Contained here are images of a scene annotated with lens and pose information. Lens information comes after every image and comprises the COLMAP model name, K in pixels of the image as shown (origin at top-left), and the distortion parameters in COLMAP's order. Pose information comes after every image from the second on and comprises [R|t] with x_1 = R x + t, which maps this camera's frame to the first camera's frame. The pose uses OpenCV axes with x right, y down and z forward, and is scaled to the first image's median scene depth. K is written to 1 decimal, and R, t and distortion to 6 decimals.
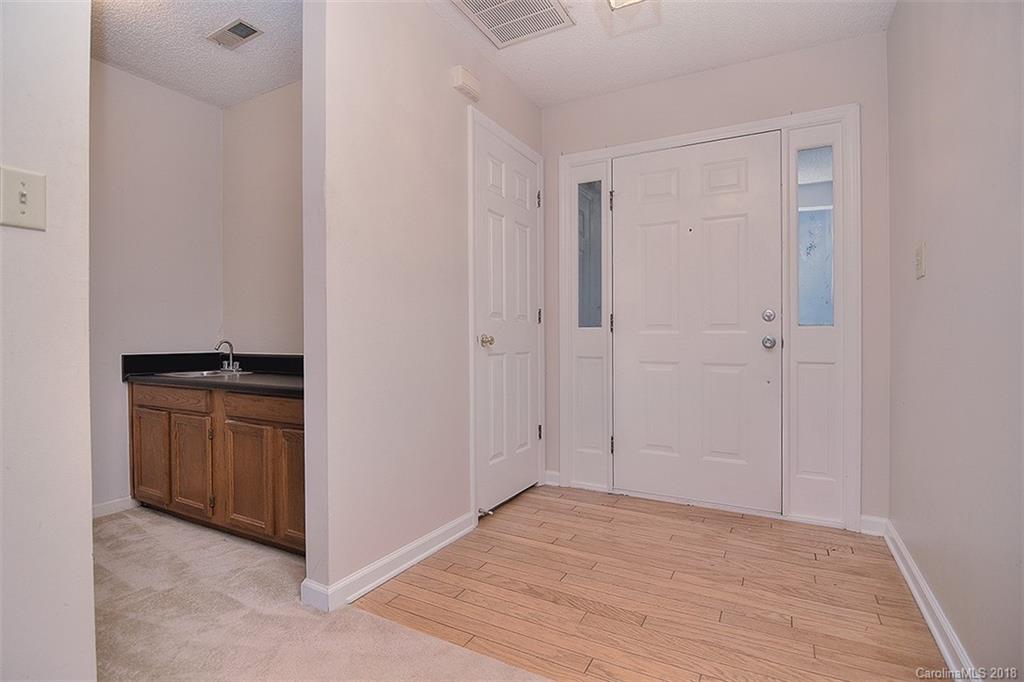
lens RADIAL K [[497.3, 0, 512.0], [0, 497.3, 341.0], [0, 0, 1]] dist [-0.001353, -0.000132]
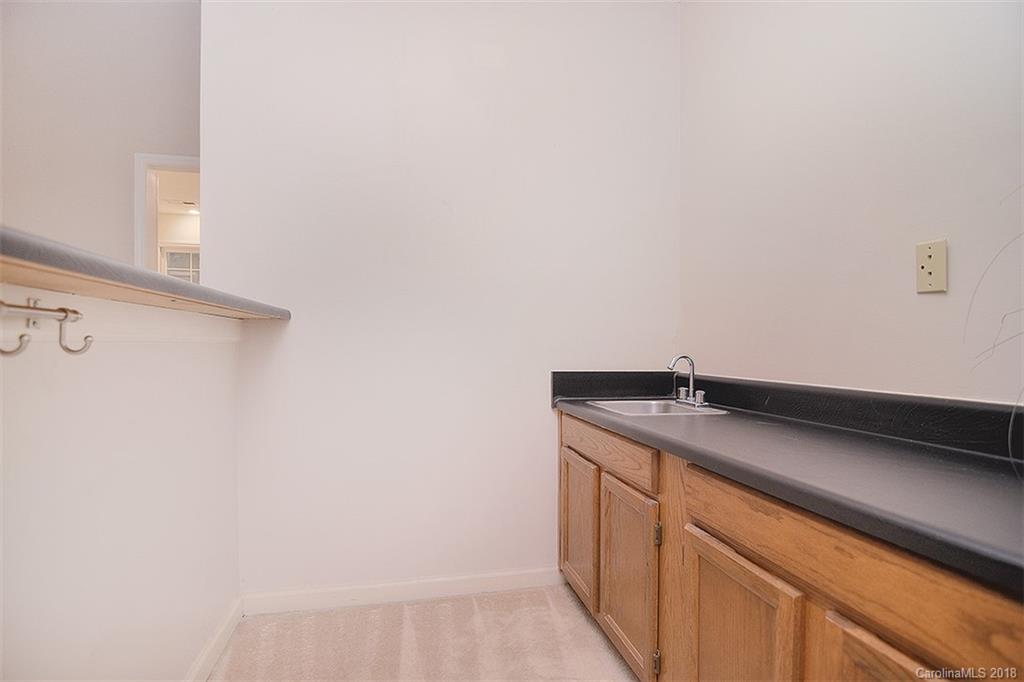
lens RADIAL K [[491.5, 0, 512.0], [0, 491.5, 341.0], [0, 0, 1]] dist [-0.100468, -0.000052]
pose [[0.665567, -0.003761, -0.746328, -0.296327], [-0.011334, 0.999821, -0.015146, -0.004231], [0.746252, 0.018539, 0.665406, 0.488772]]
